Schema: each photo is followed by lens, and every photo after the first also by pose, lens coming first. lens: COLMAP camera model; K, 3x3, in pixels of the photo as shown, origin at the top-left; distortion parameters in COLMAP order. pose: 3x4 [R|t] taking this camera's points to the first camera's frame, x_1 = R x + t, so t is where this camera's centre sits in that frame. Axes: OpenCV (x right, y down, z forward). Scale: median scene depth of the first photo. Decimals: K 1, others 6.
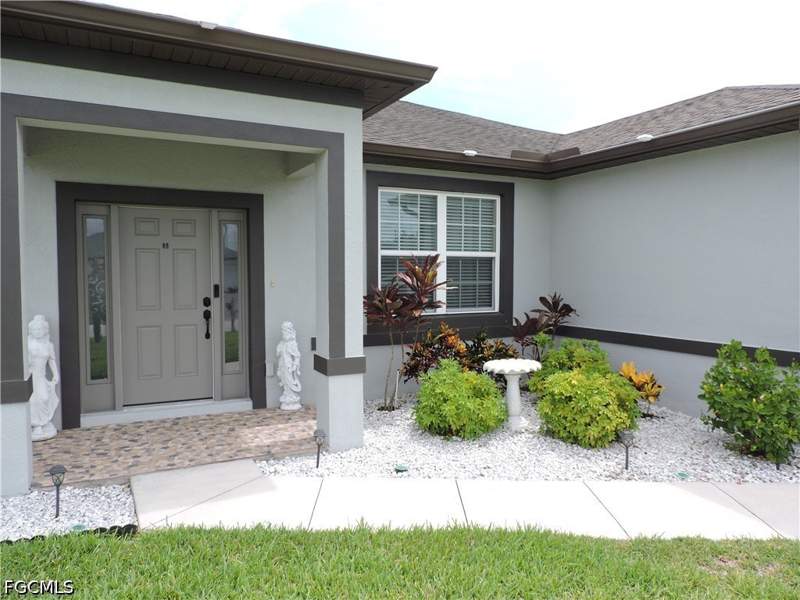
lens RADIAL K [[570.2, 0, 399.0], [0, 570.2, 300.5], [0, 0, 1]] dist [-0.013054, 0.012444]
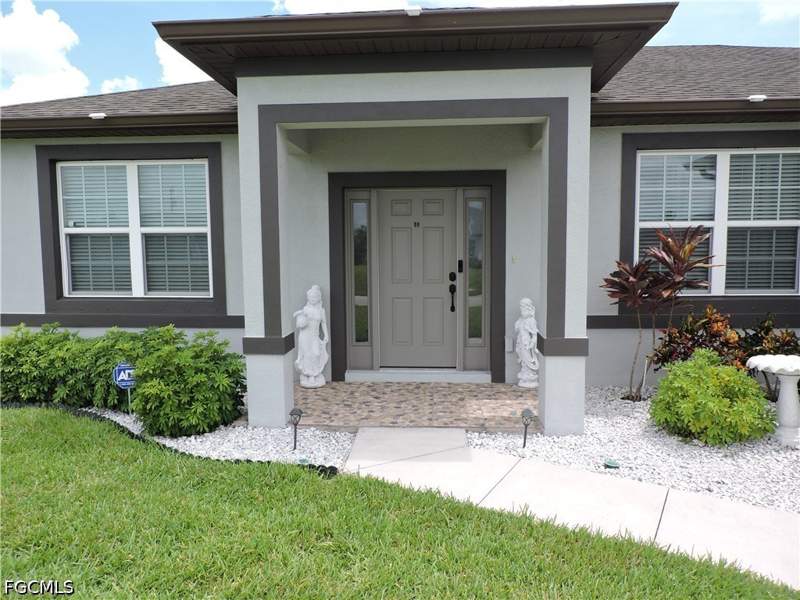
lens RADIAL K [[570.2, 0, 404.5], [0, 570.2, 297.5], [0, 0, 1]] dist [-0.013054, 0.012444]
pose [[0.857205, 0.035046, -0.513781, 0.145662], [-0.016883, 0.999058, 0.039980, 0.000278], [0.514698, -0.025597, 0.856989, 0.053577]]
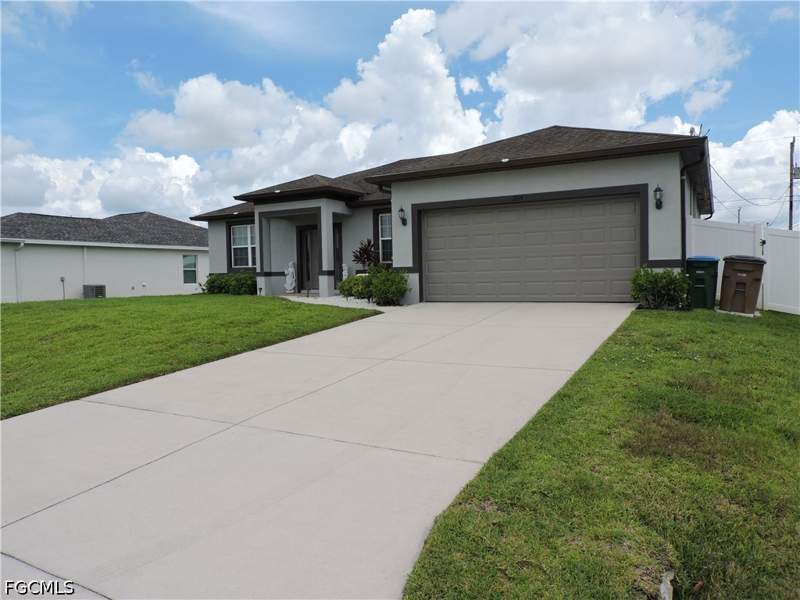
lens RADIAL K [[570.2, 0, 411.1], [0, 570.2, 297.4], [0, 0, 1]] dist [-0.013054, 0.012444]
pose [[0.563400, 0.019422, -0.825956, 2.814394], [-0.025537, 0.999655, 0.006088, 0.210554], [0.825789, 0.017663, 0.563702, -0.465153]]
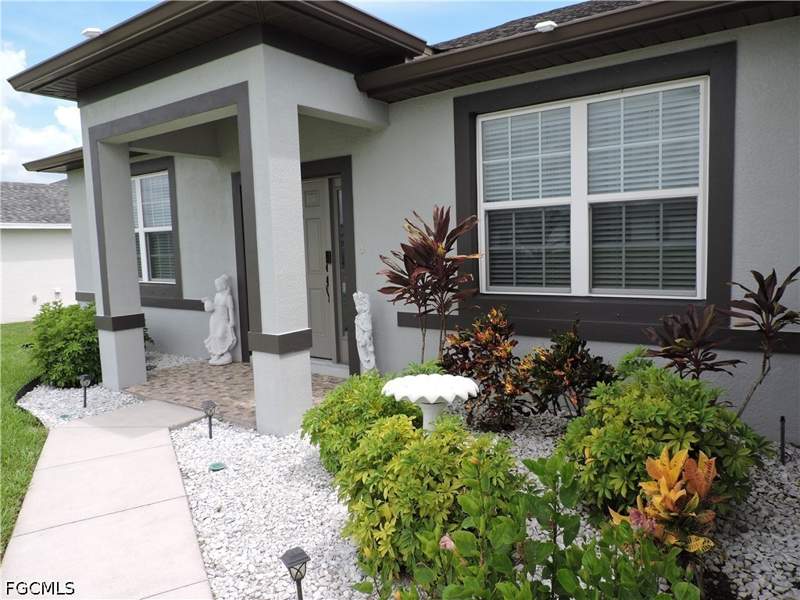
lens RADIAL K [[570.2, 0, 402.2], [0, 570.2, 303.4], [0, 0, 1]] dist [-0.013054, 0.012444]
pose [[0.449194, 0.079274, -0.889910, 0.737206], [-0.016716, 0.996627, 0.080343, -0.021142], [0.893278, -0.021214, 0.449005, 0.724170]]
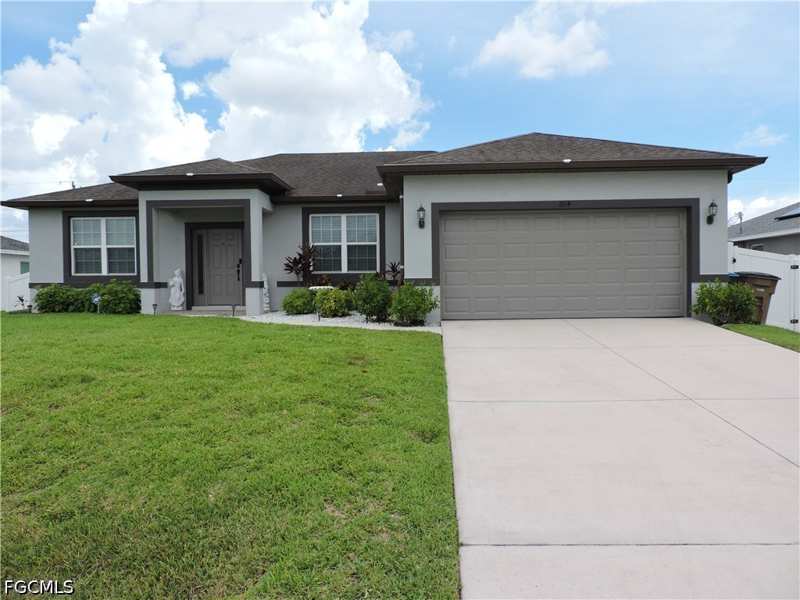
lens RADIAL K [[570.2, 0, 405.9], [0, 570.2, 303.2], [0, 0, 1]] dist [-0.013054, 0.012444]
pose [[0.869126, 0.004574, -0.494569, 1.716151], [-0.015399, 0.999723, -0.017815, 0.221914], [0.494350, 0.023099, 0.868956, -0.898559]]
